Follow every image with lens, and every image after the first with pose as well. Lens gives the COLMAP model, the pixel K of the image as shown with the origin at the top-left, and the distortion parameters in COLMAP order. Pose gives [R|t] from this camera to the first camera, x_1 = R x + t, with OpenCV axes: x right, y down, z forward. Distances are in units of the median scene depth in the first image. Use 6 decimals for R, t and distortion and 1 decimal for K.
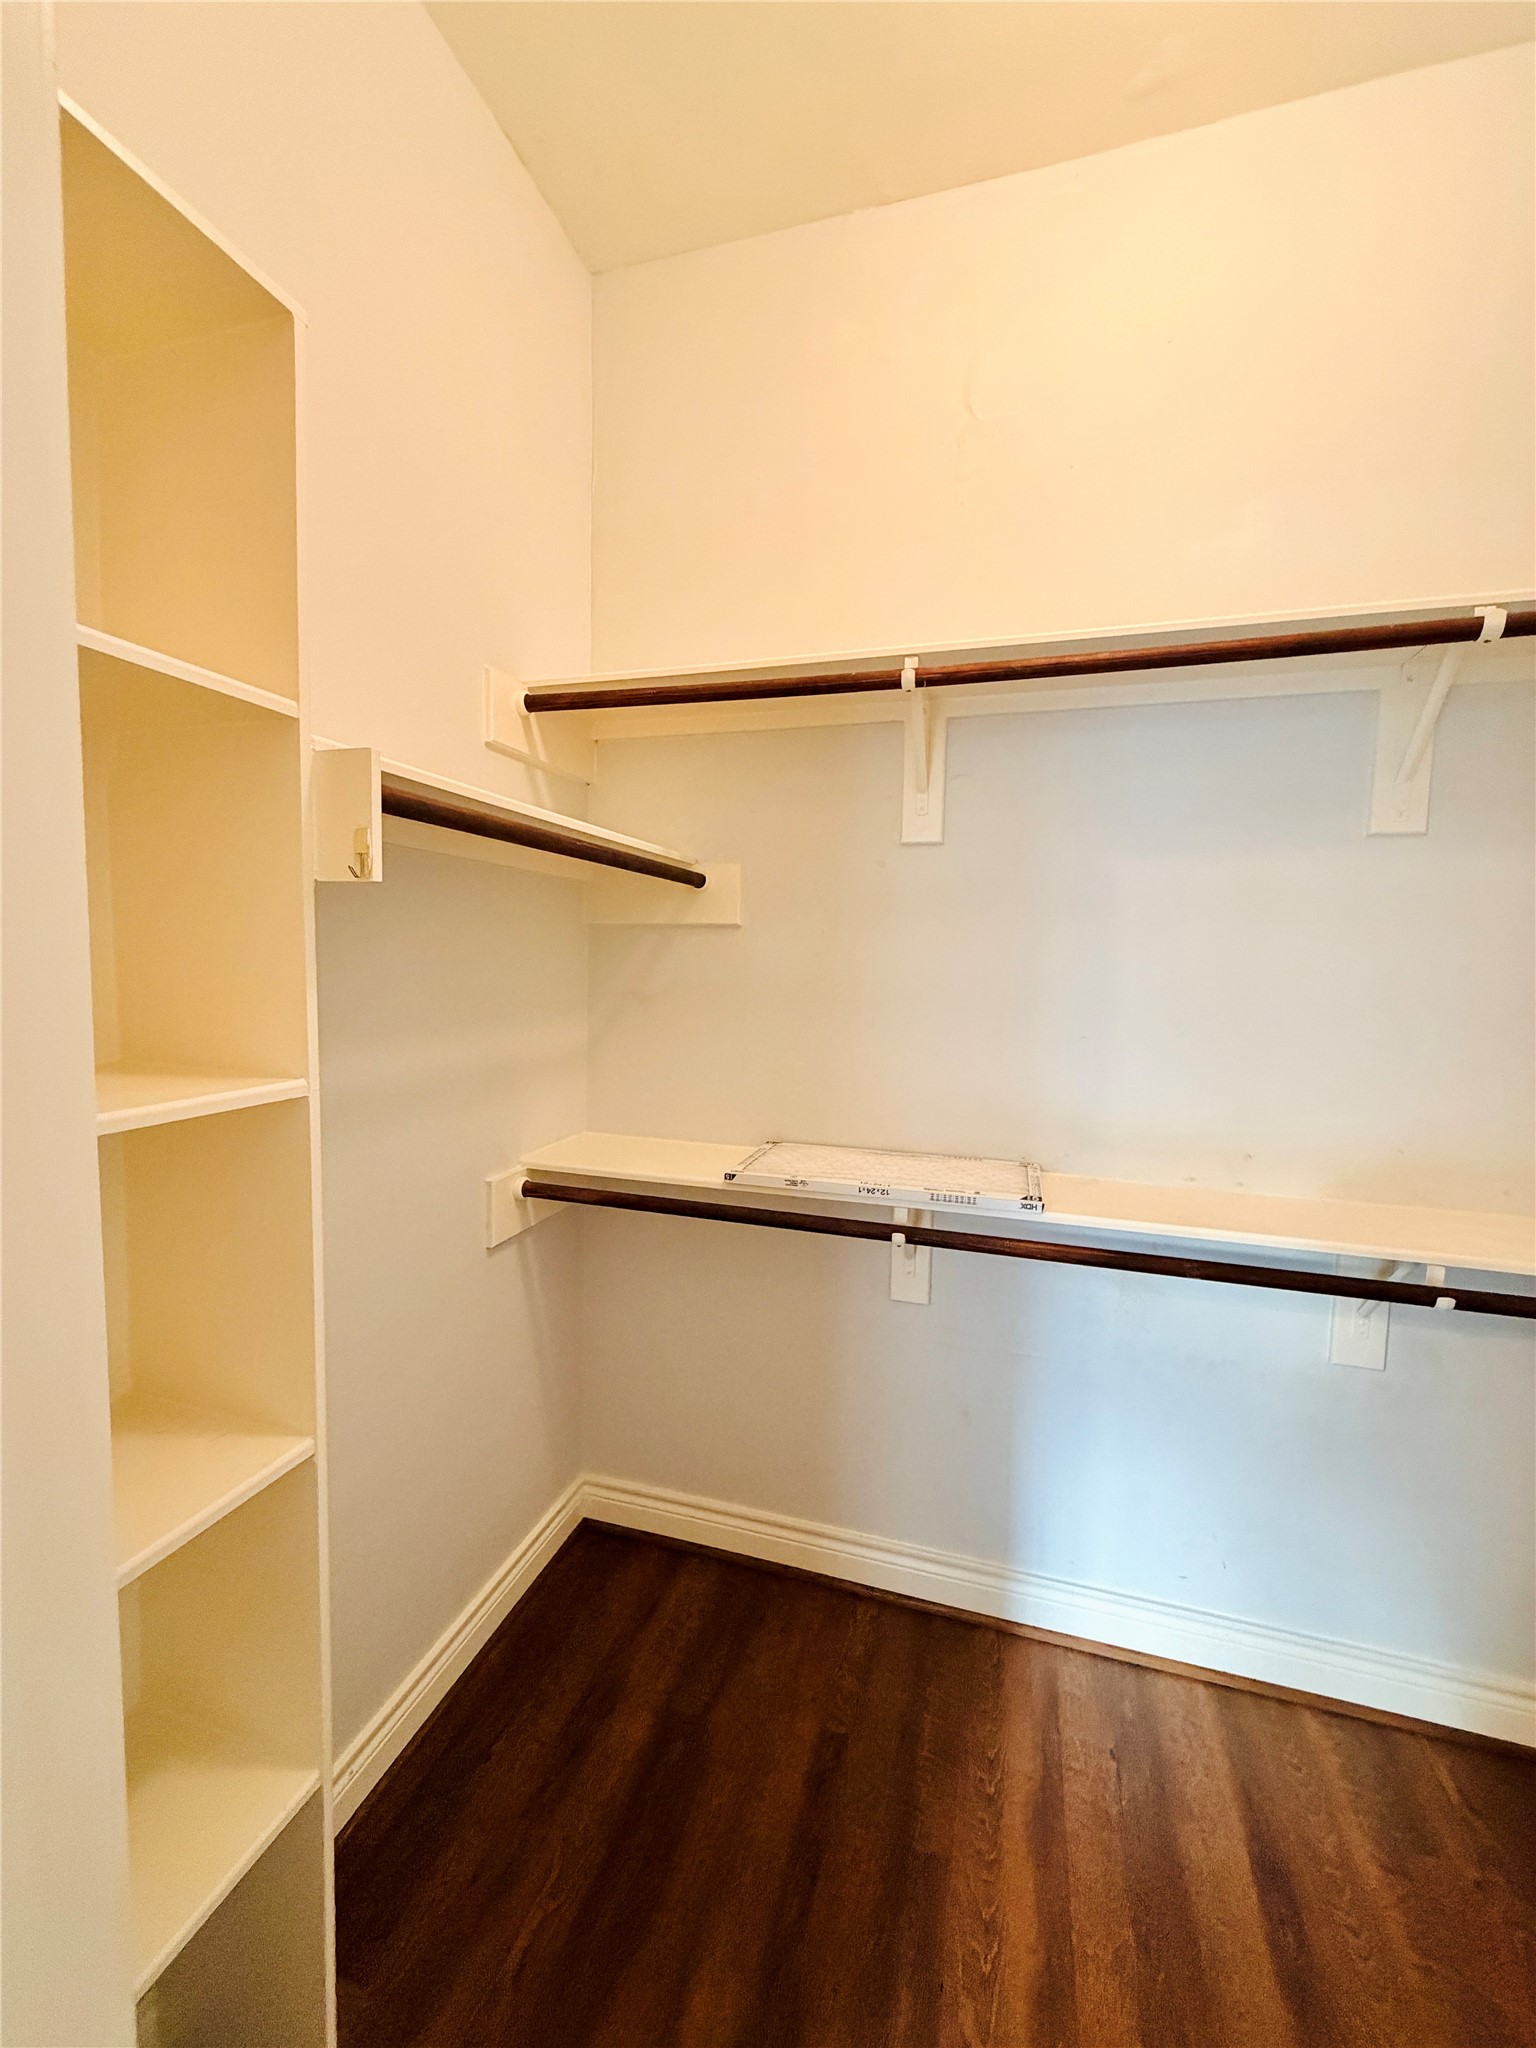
lens RADIAL K [[819.7, 0, 768.0], [0, 819.7, 1022.8], [0, 0, 1]] dist [0.001980, 0.000766]
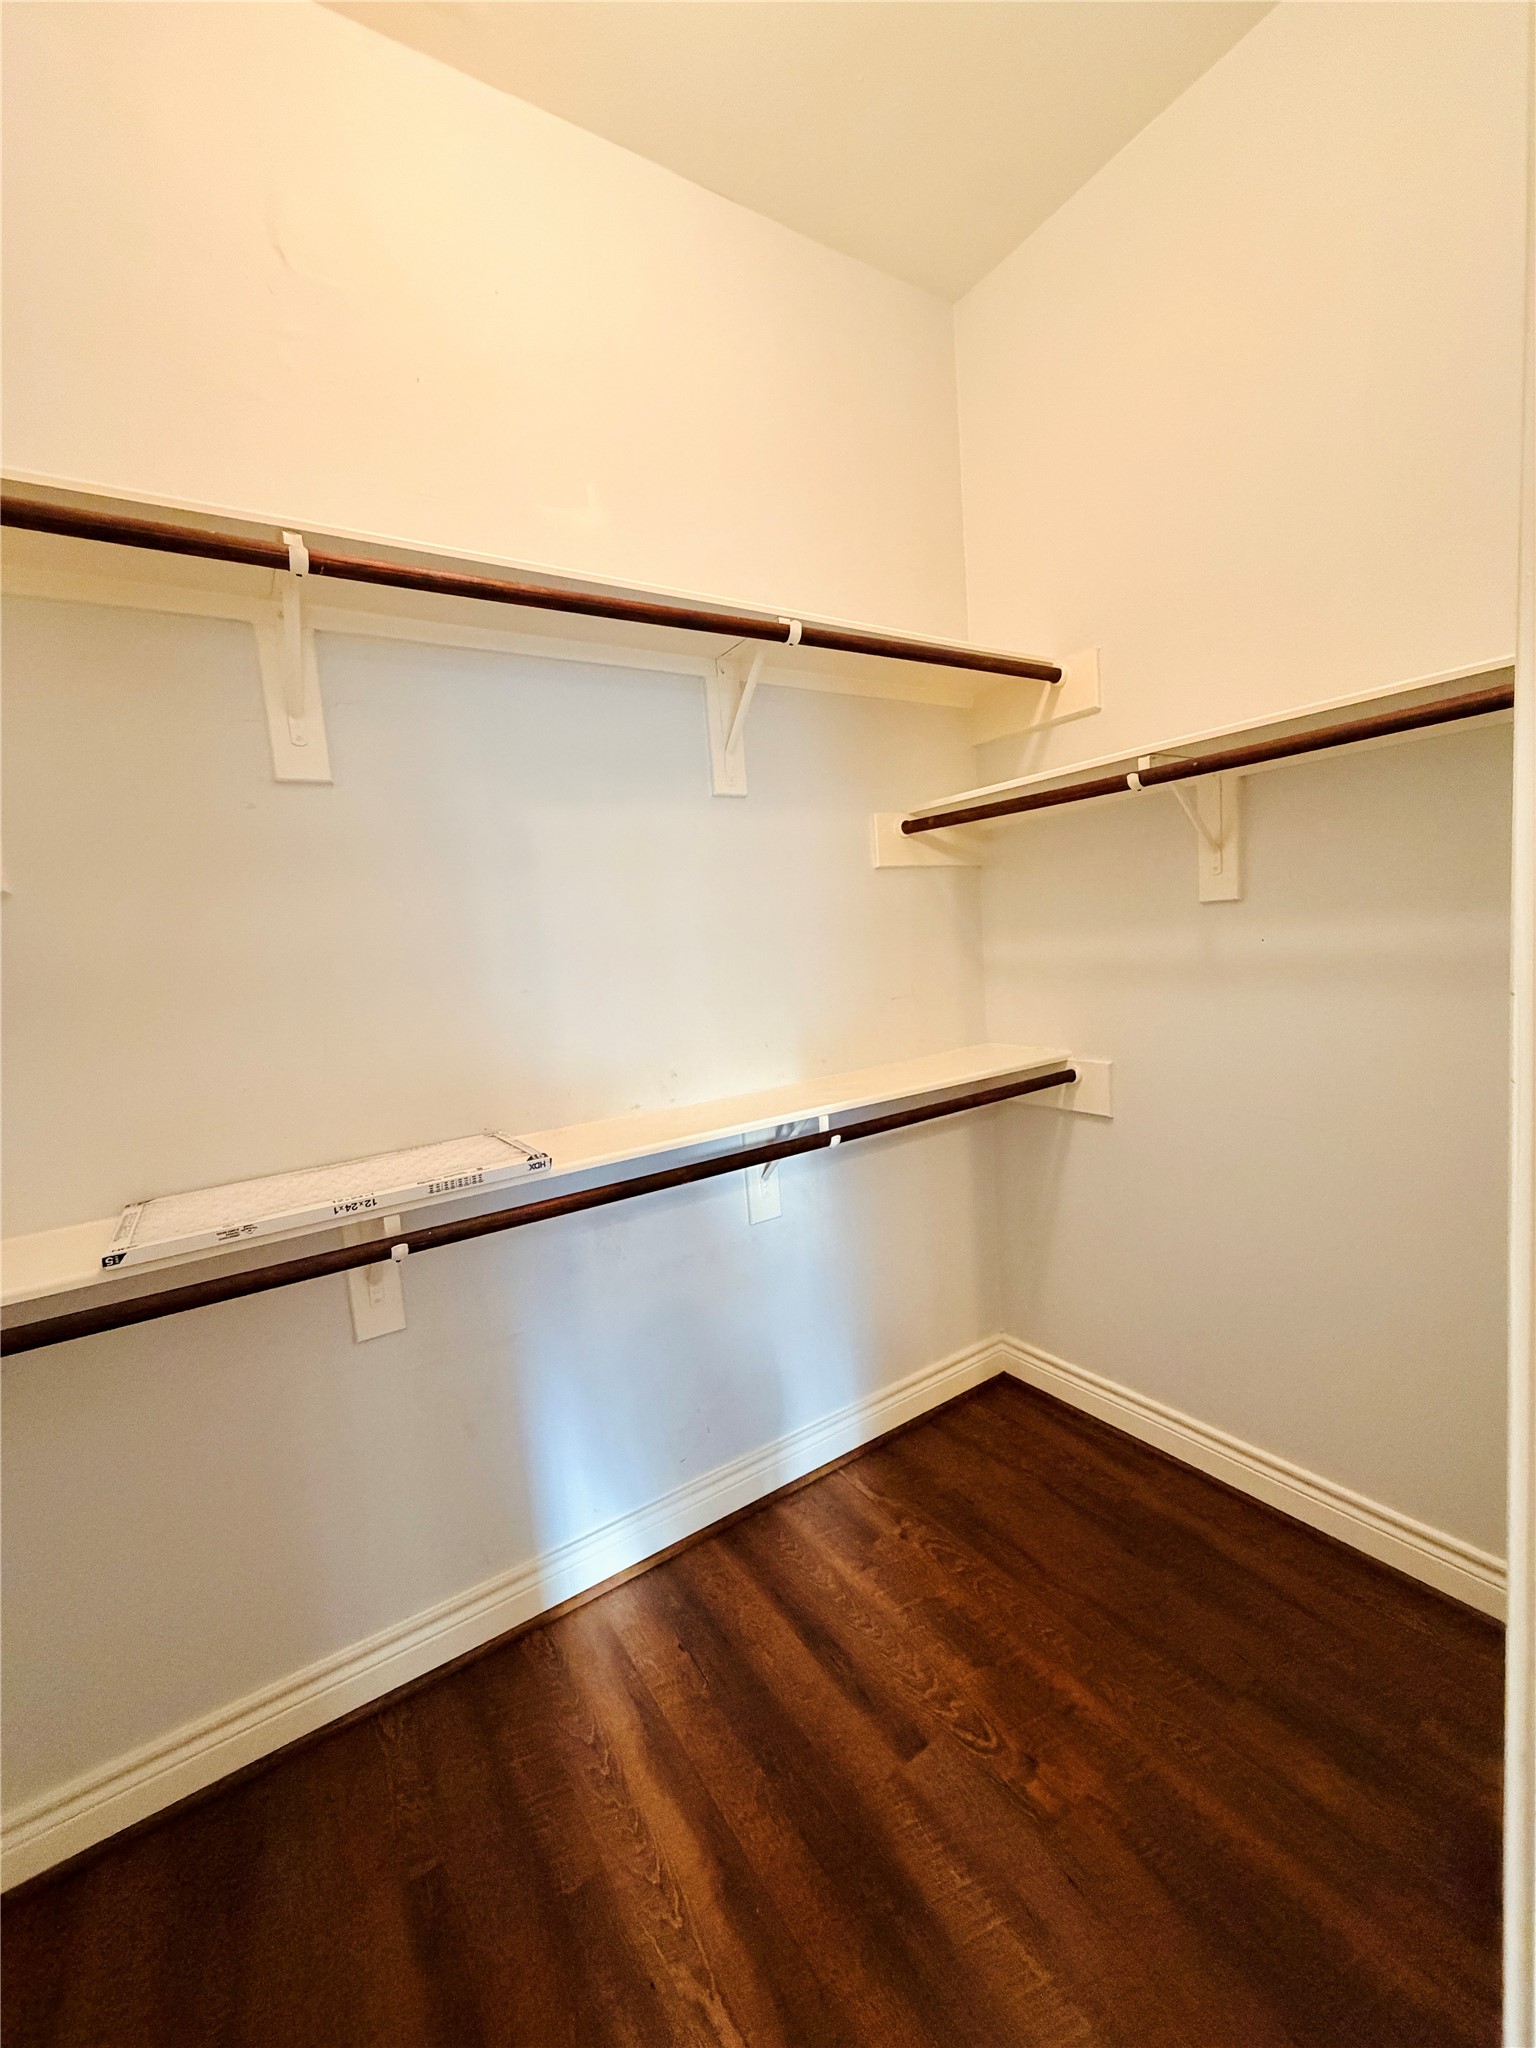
lens RADIAL K [[819.7, 0, 766.0], [0, 819.7, 1019.4], [0, 0, 1]] dist [0.001980, 0.000766]
pose [[0.638685, -0.146978, 0.755301, -0.193717], [0.151184, 0.986424, 0.064112, 0.034861], [-0.754470, 0.073243, 0.652235, 0.161465]]
